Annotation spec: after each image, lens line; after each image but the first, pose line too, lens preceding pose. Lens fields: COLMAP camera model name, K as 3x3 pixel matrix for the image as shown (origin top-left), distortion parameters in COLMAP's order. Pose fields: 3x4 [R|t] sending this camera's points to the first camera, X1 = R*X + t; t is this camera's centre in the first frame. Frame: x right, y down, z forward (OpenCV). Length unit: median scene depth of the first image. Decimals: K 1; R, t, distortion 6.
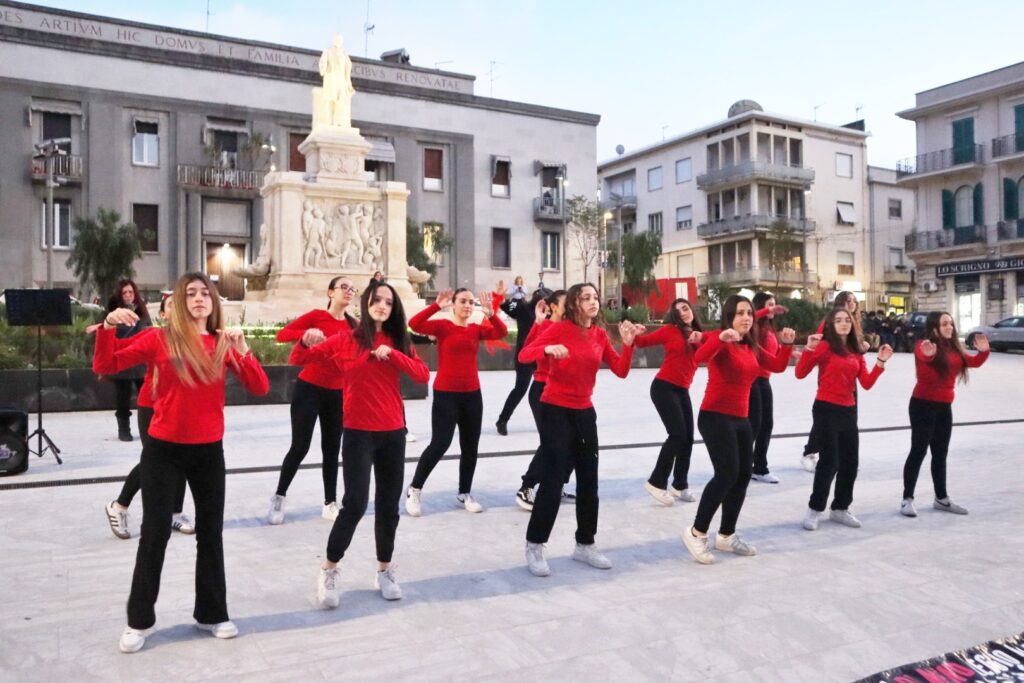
lens RADIAL K [[860.8, 0, 512.0], [0, 860.8, 341.5], [0, 0, 1]] dist [-0.088853, 0.113119]
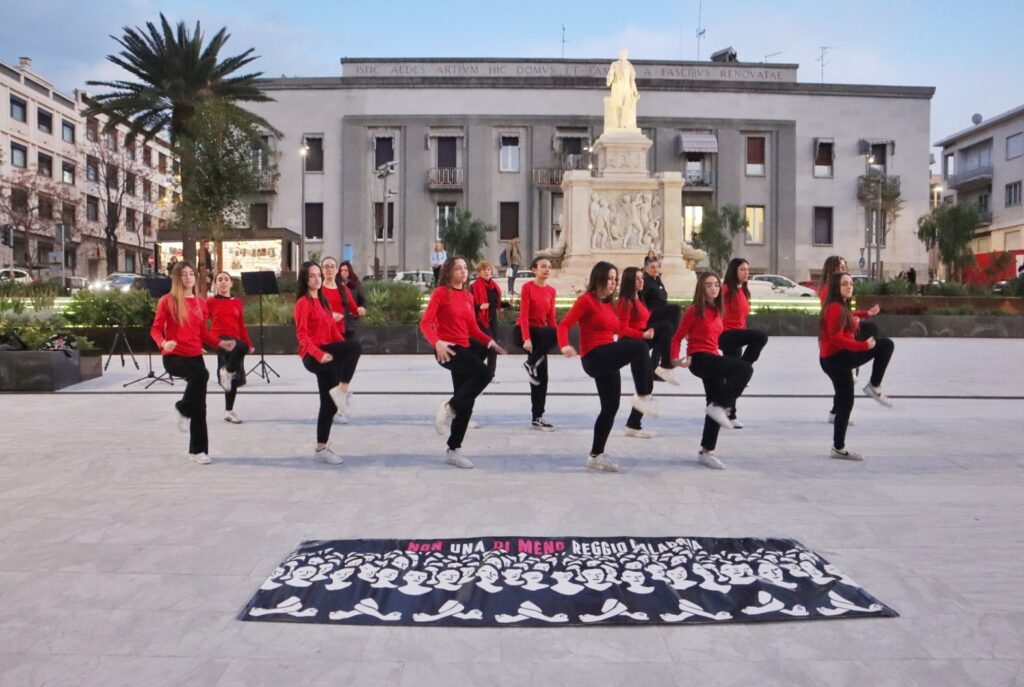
lens RADIAL K [[764.0, 0, 490.4], [0, 764.0, 357.2], [0, 0, 1]] dist [-0.129782, 0.089499]
pose [[0.873086, 0.033335, -0.486425, 0.090725], [-0.006422, 0.998360, 0.056890, 0.002958], [0.487524, -0.046546, 0.871868, -0.003222]]
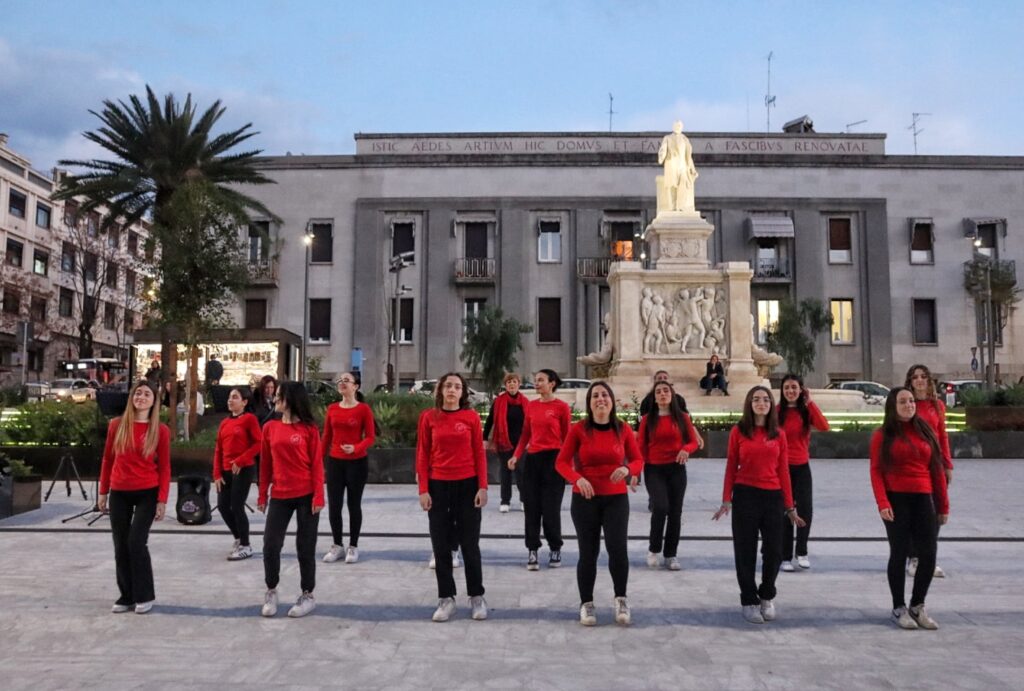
lens RADIAL K [[907.7, 0, 507.1], [0, 907.7, 352.3], [0, 0, 1]] dist [-0.118049, 0.103477]
pose [[0.858713, -0.037386, -0.511091, 0.094285], [-0.005428, 0.996616, -0.082021, 0.000001], [0.512428, 0.073206, 0.855604, 0.004116]]
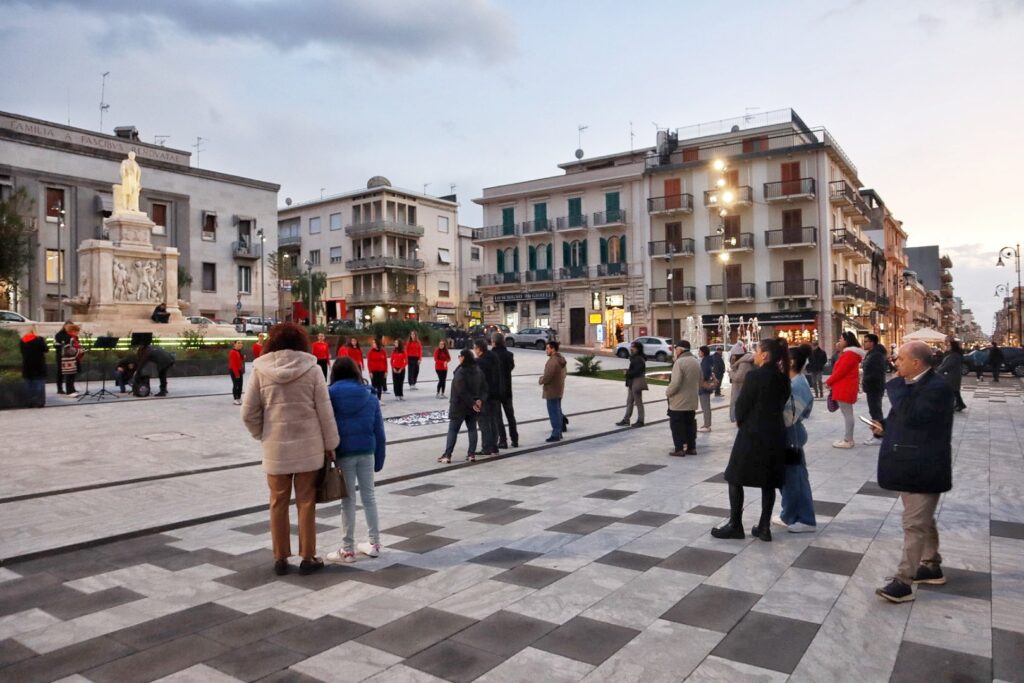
lens RADIAL K [[727.7, 0, 512.0], [0, 727.7, 341.5], [0, 0, 1]] dist [-0.135319, 0.103230]
pose [[0.899294, -0.005976, 0.437303, -0.086285], [0.004687, 0.999981, 0.004028, -0.006538], [-0.437319, -0.001572, 0.899305, -0.291292]]
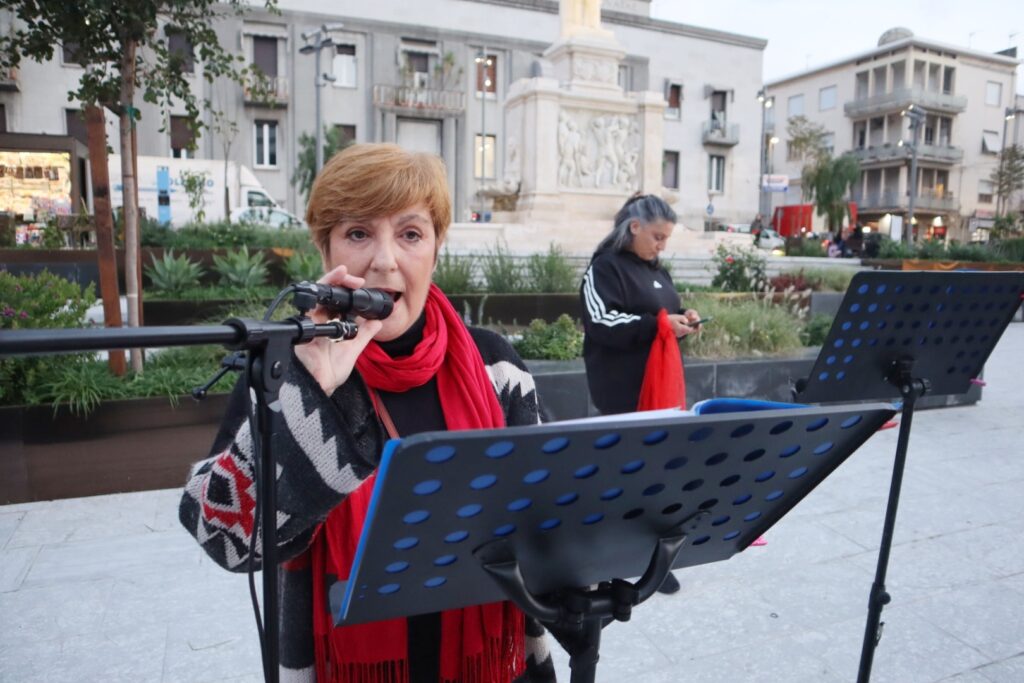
lens RADIAL K [[708.6, 0, 508.1], [0, 708.6, 345.4], [0, 0, 1]] dist [-0.134520, 0.082656]
pose [[0.993018, 0.032293, -0.113457, -0.118802], [-0.016714, 0.990614, 0.135663, -0.011664], [0.116773, -0.132820, 0.984237, 0.140552]]
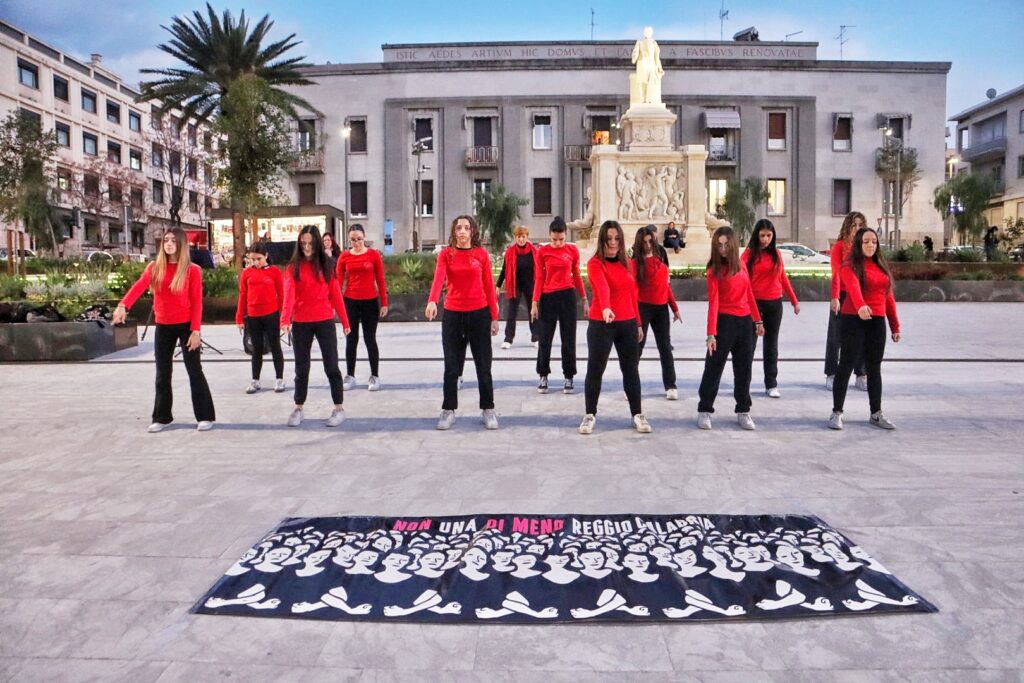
lens RADIAL K [[708.6, 0, 508.1], [0, 708.6, 345.4], [0, 0, 1]] dist [-0.134520, 0.082656]
pose [[0.857933, 0.039771, -0.512220, 0.088237], [0.004376, 0.996397, 0.084694, 0.004688], [0.513743, -0.074903, 0.854668, 0.014100]]
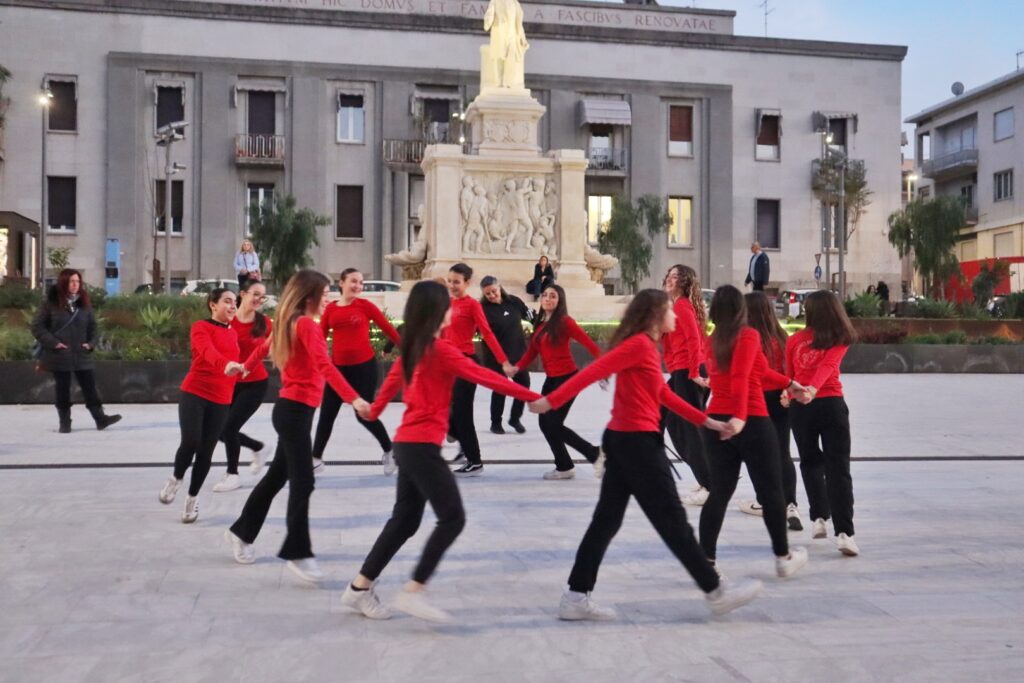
lens RADIAL K [[1041.7, 0, 513.3], [0, 1041.7, 338.0], [0, 0, 1]] dist [-0.037504, 0.130110]
pose [[0.946051, 0.007955, -0.323922, 0.087458], [-0.008761, 0.999961, -0.001030, 0.000786], [0.323901, 0.003812, 0.946083, 0.005900]]
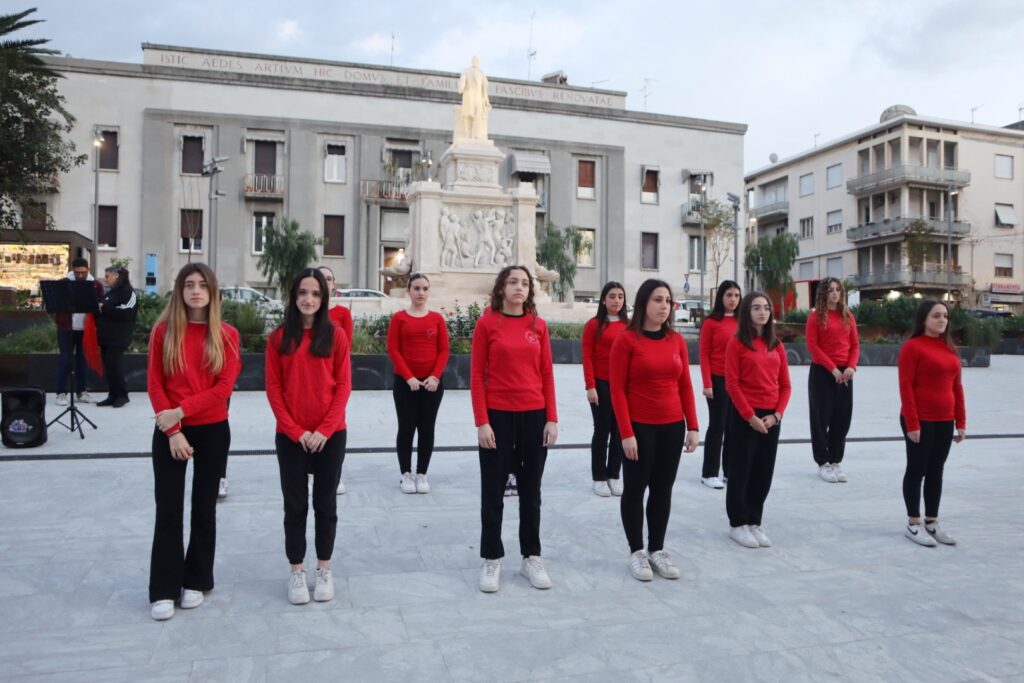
lens RADIAL K [[767.7, 0, 511.0], [0, 767.7, 346.4], [0, 0, 1]] dist [-0.112554, 0.087597]
pose [[0.974090, 0.018080, -0.225438, 0.040249], [-0.015523, 0.999794, 0.013111, 0.000750], [0.225629, -0.009272, 0.974169, 0.033336]]
